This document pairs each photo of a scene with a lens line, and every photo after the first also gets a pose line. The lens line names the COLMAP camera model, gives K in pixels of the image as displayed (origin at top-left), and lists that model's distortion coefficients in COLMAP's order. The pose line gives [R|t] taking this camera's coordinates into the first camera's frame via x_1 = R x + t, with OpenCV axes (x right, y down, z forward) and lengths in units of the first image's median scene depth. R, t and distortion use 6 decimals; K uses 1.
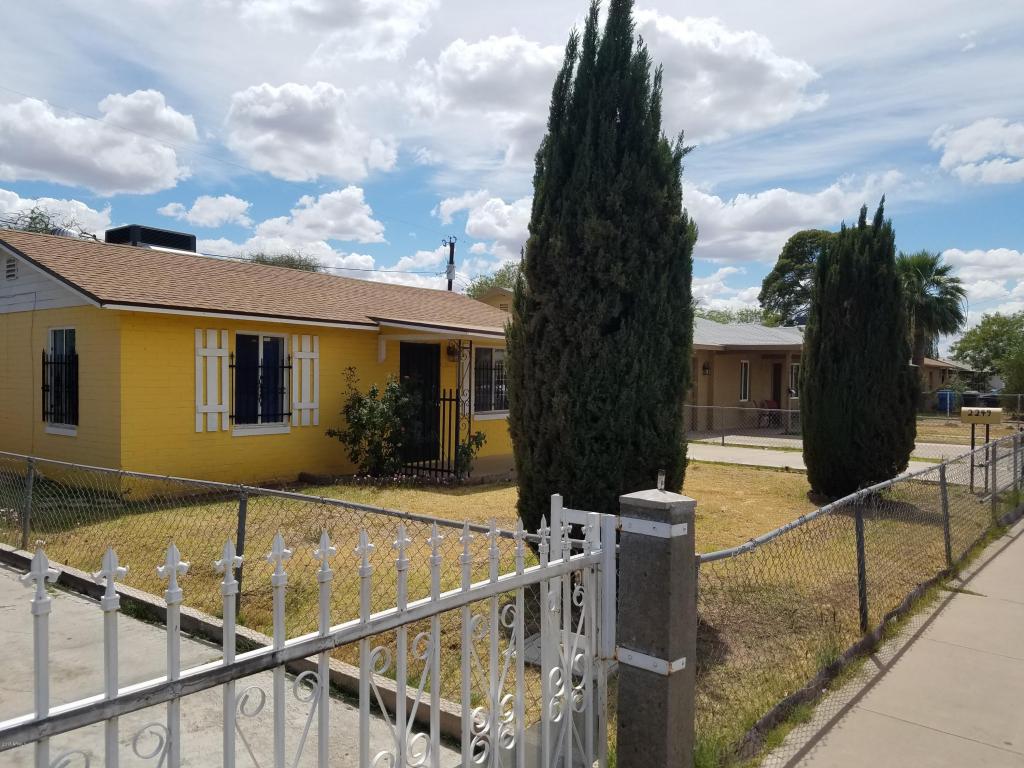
lens RADIAL K [[801.8, 0, 489.3], [0, 801.8, 424.1], [0, 0, 1]] dist [0.112361, -0.151413]
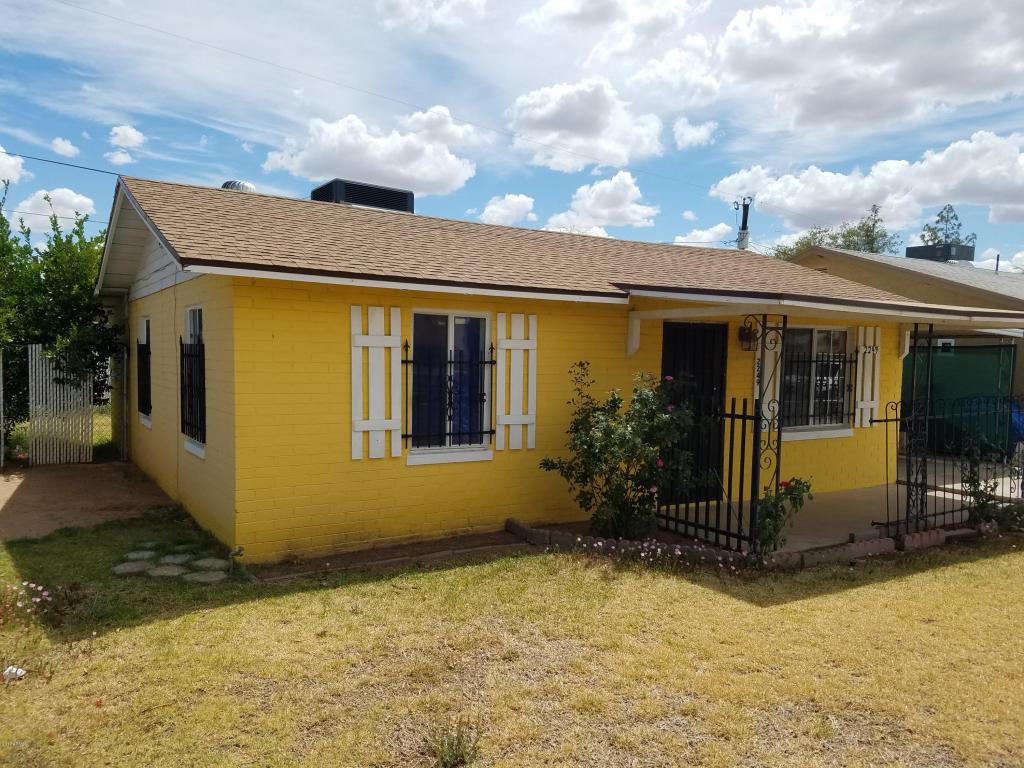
lens RADIAL K [[801.8, 0, 516.3], [0, 801.8, 420.1], [0, 0, 1]] dist [0.112361, -0.151413]
pose [[0.953925, 0.020576, -0.299339, -0.028554], [-0.018418, 0.999780, 0.010027, -0.029179], [0.299479, -0.004052, 0.954094, 0.366004]]
